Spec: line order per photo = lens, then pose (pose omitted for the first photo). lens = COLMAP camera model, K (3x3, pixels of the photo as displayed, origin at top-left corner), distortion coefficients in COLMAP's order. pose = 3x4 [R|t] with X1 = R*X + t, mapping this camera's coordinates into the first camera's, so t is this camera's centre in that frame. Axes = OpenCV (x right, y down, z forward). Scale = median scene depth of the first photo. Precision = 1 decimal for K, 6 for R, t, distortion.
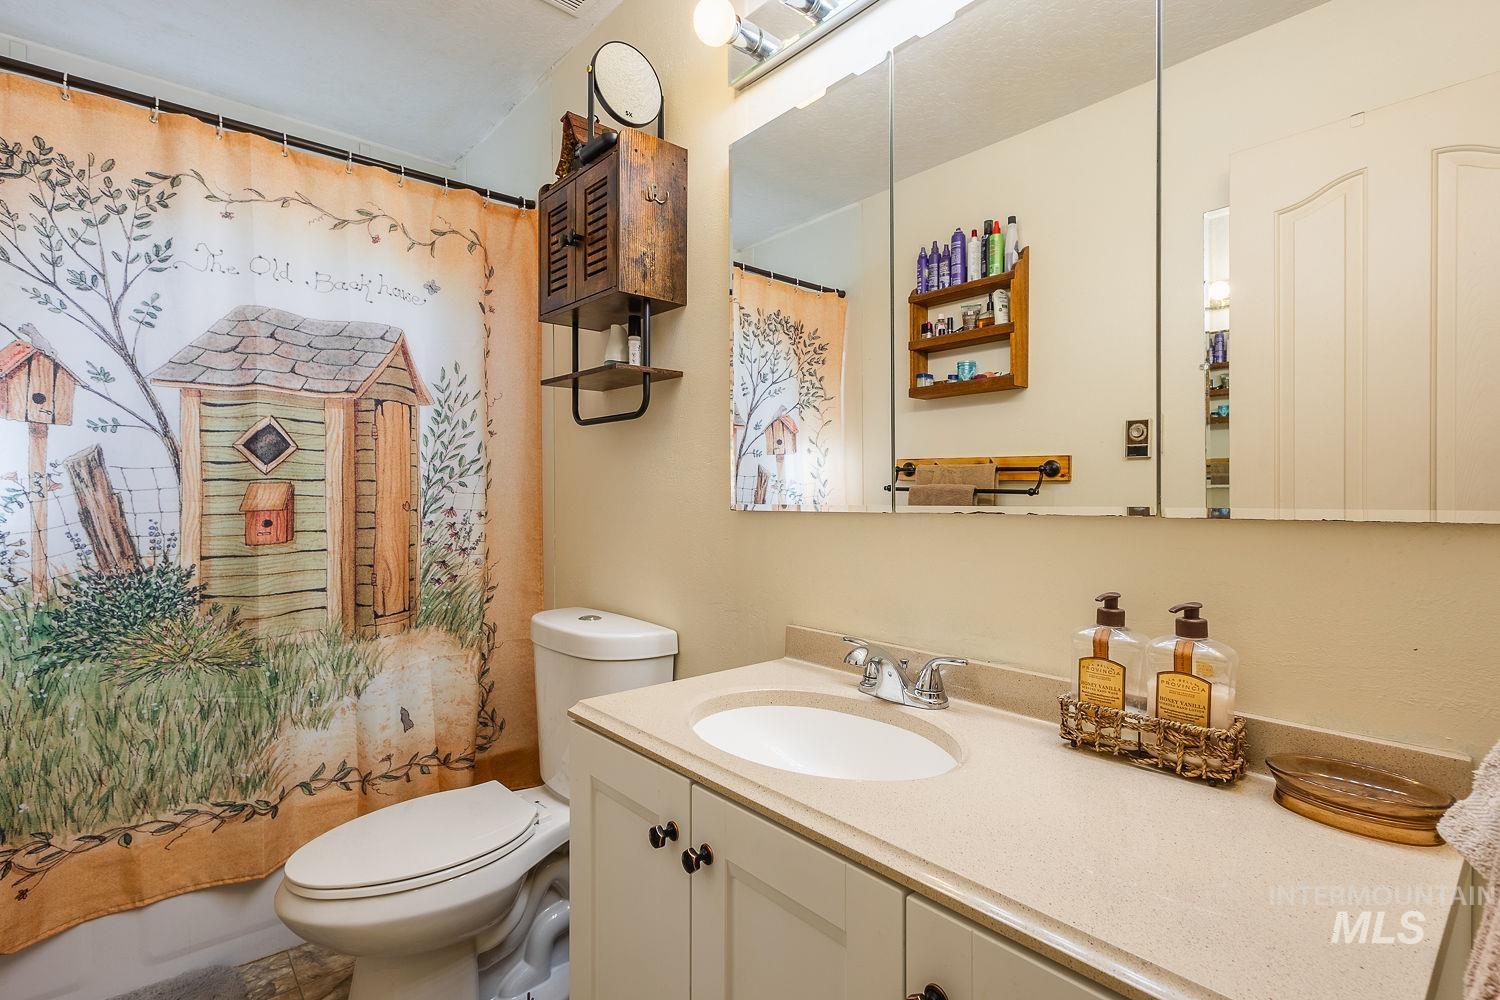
lens RADIAL K [[695.7, 0, 748.7], [0, 695.7, 502.4], [0, 0, 1]] dist [0.004472, -0.004717]
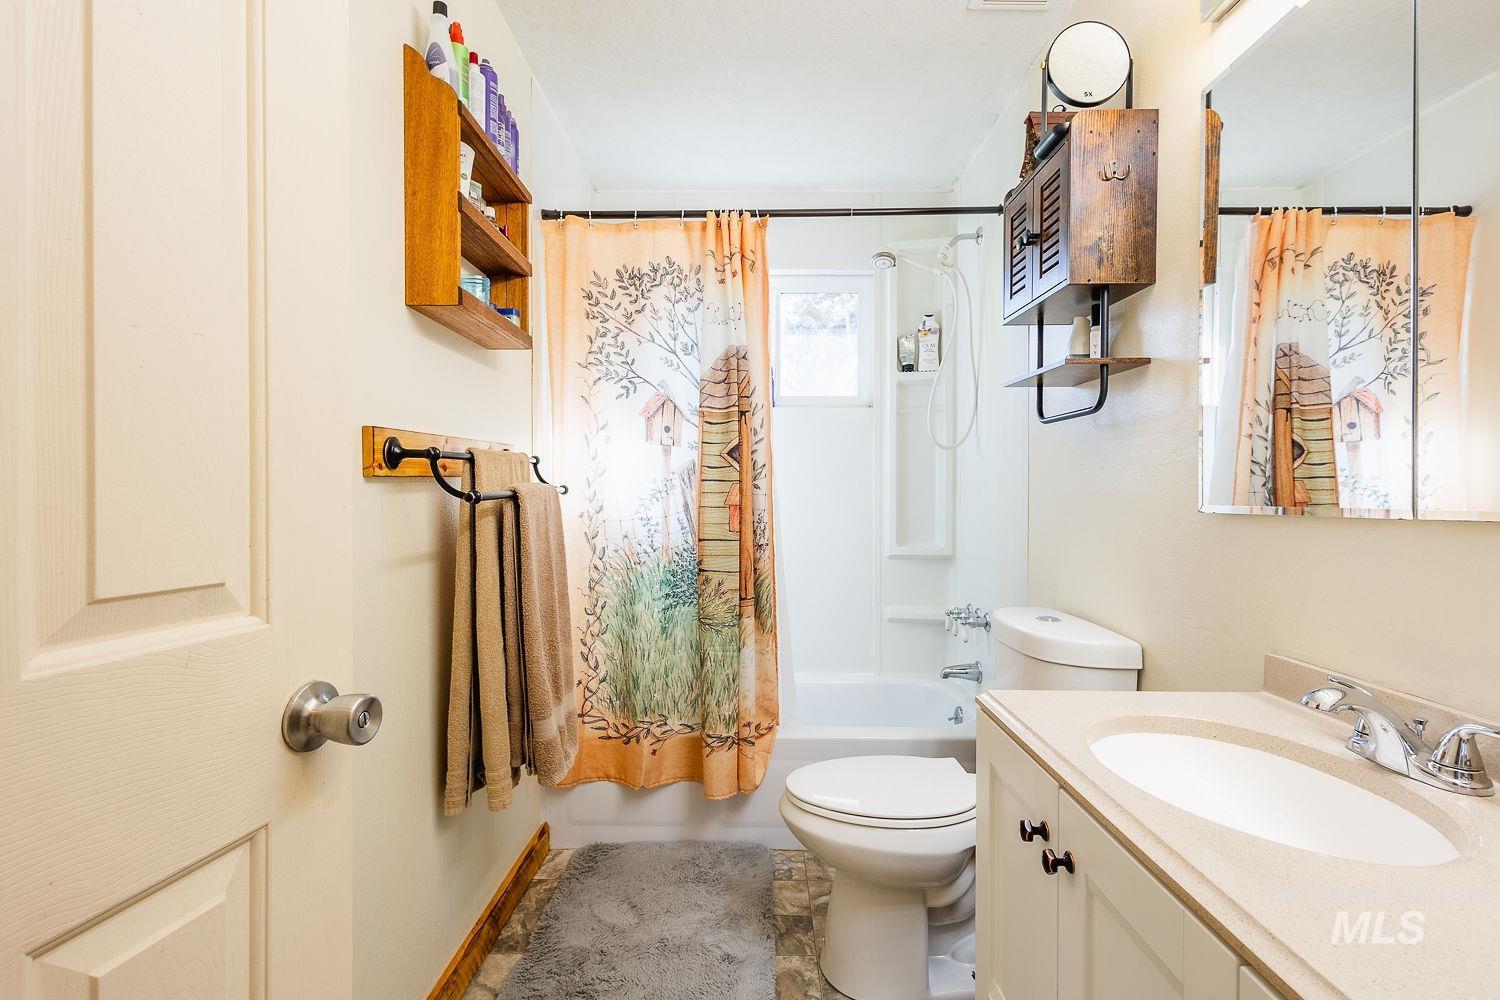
lens RADIAL K [[688.1, 0, 754.0], [0, 688.1, 502.8], [0, 0, 1]] dist [0.001001, 0.000218]
pose [[0.755609, 0.010876, -0.654933, 0.109176], [-0.008884, 0.999940, 0.006356, -0.001034], [0.654963, 0.001015, 0.755660, -0.010732]]
